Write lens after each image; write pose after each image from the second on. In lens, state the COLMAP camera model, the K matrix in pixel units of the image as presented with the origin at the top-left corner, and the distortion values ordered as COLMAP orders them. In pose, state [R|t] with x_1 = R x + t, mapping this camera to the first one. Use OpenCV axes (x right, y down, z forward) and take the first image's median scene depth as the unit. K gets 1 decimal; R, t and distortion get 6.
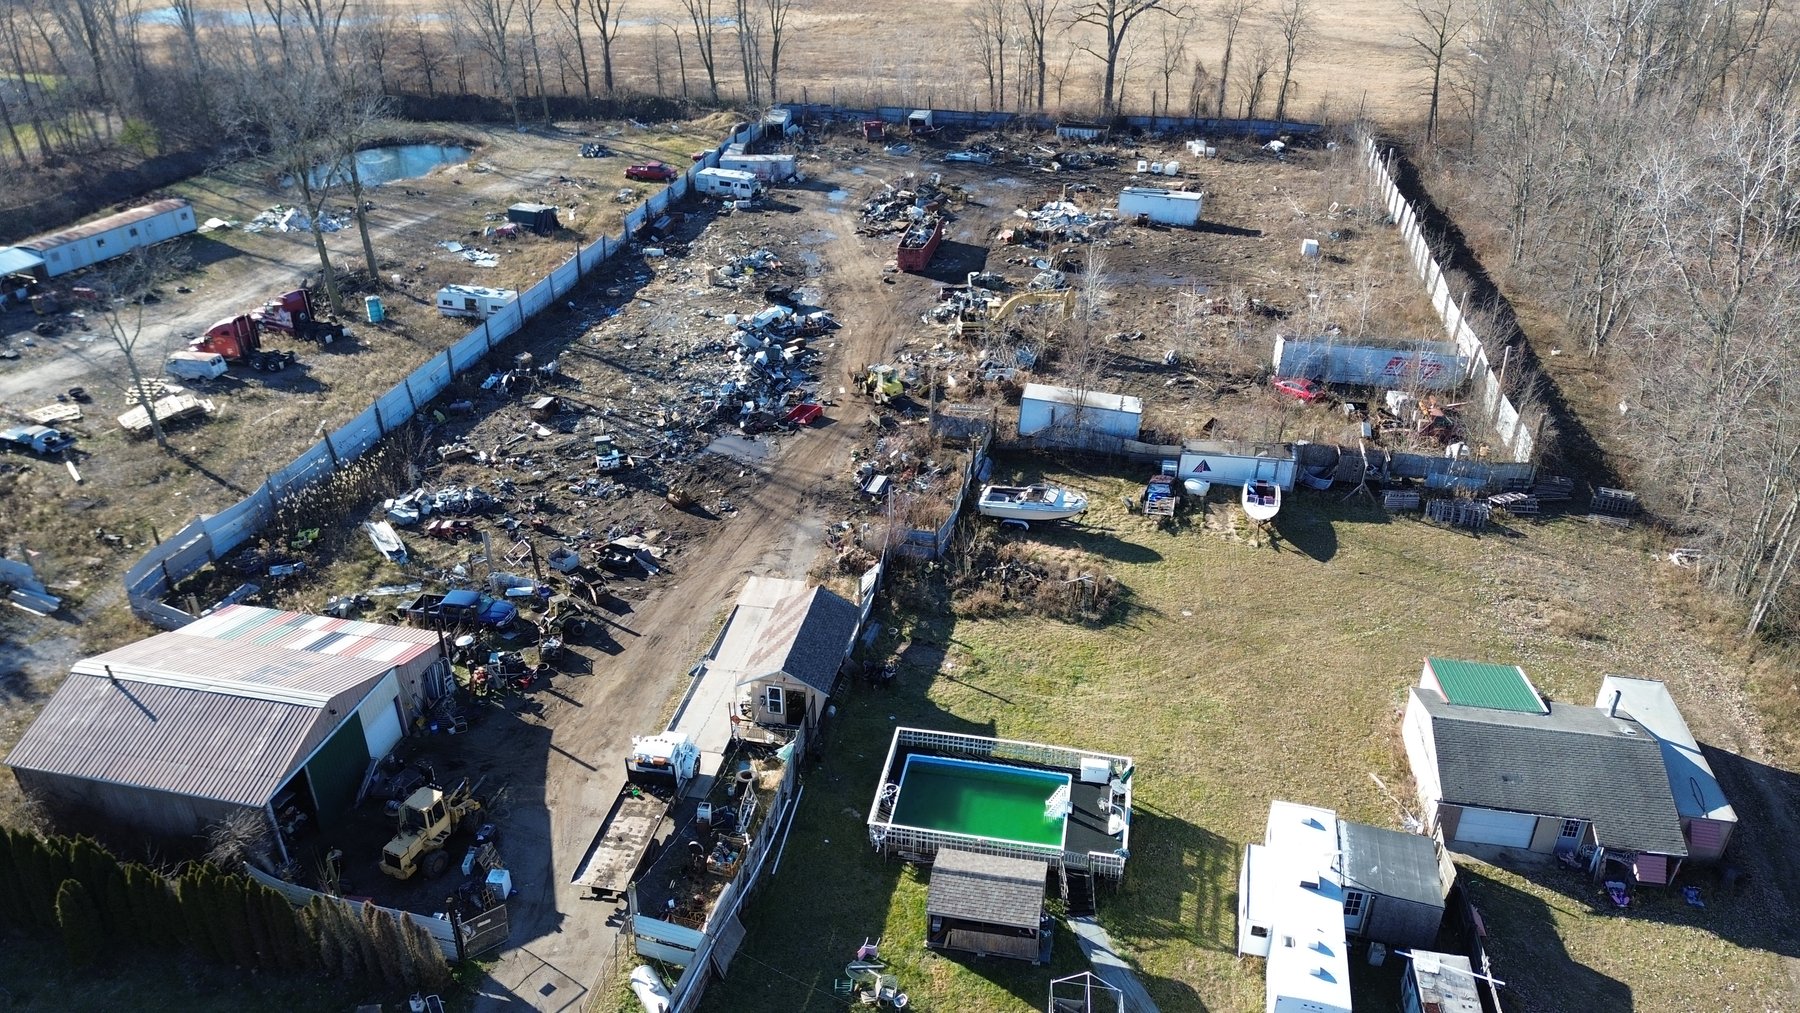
lens RADIAL K [[1266.4, 0, 902.1], [0, 1266.4, 507.4], [0, 0, 1]] dist [0.066537, -0.062606]
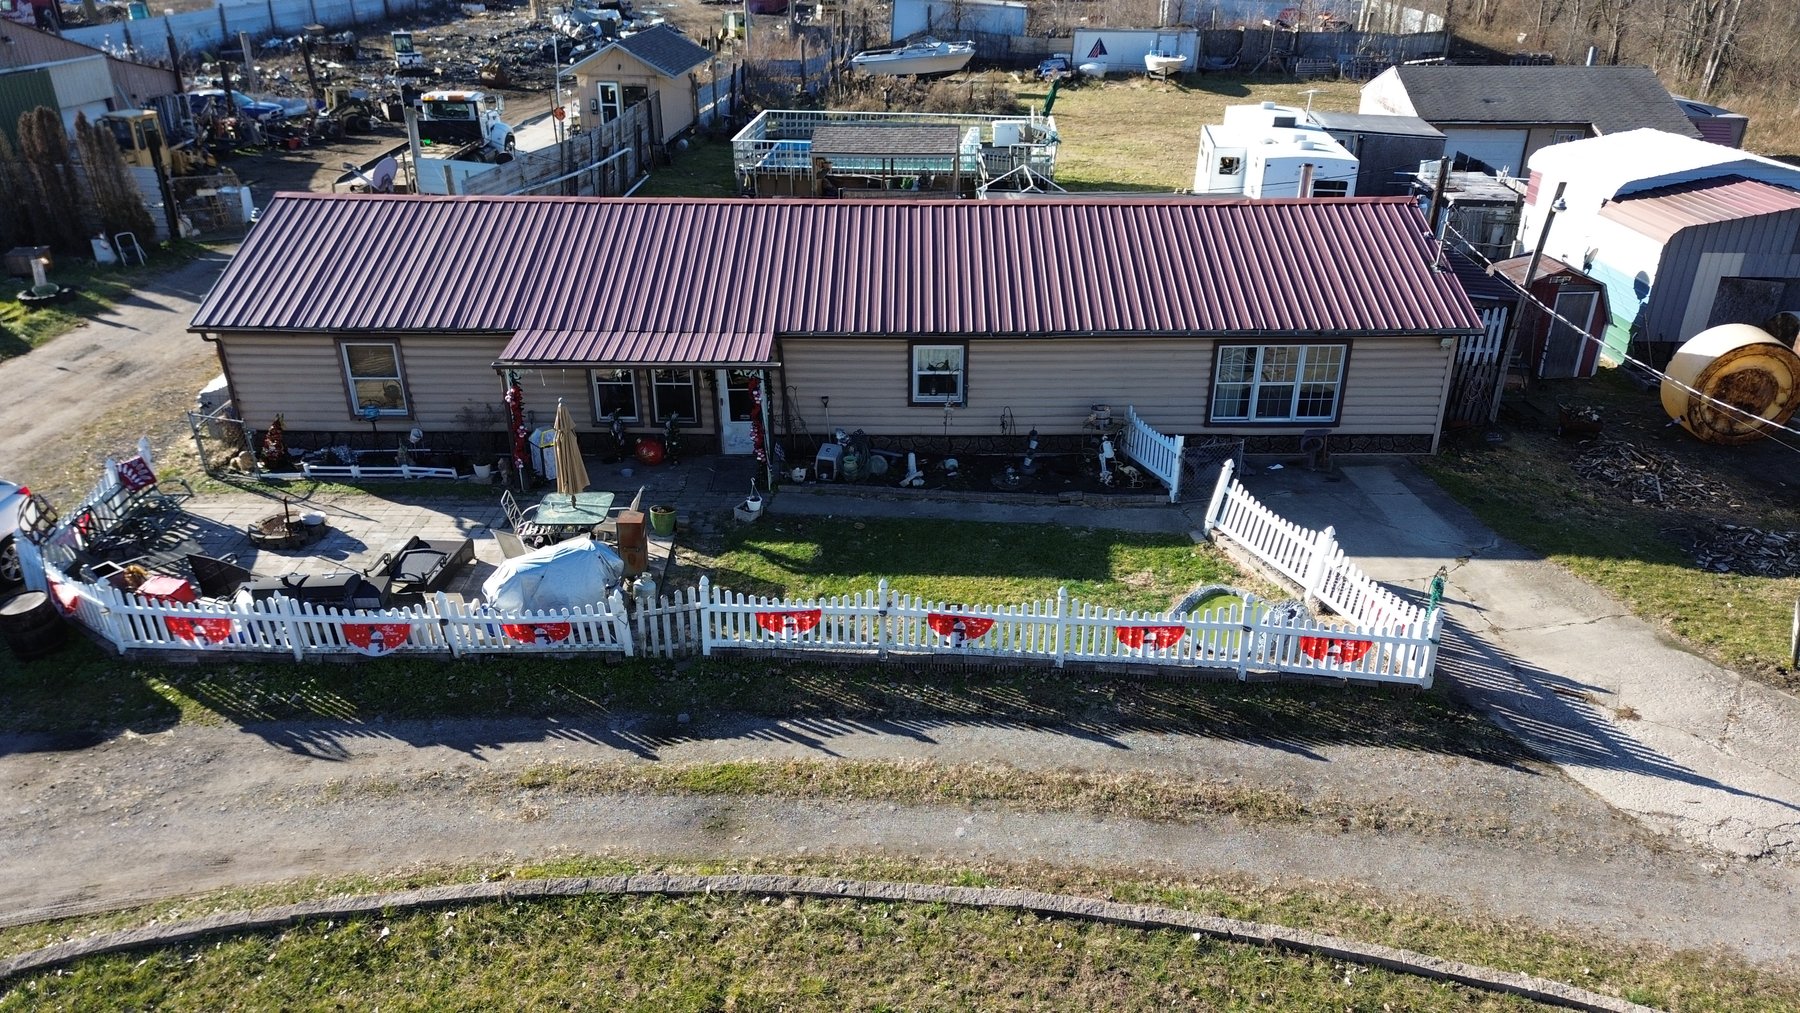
lens RADIAL K [[1266.4, 0, 904.0], [0, 1266.4, 504.7], [0, 0, 1]] dist [0.066537, -0.062606]
pose [[0.993279, -0.047120, 0.105718, -0.014668], [0.053173, 0.997059, -0.055183, 0.525408], [-0.102807, 0.060433, 0.992864, 0.223296]]
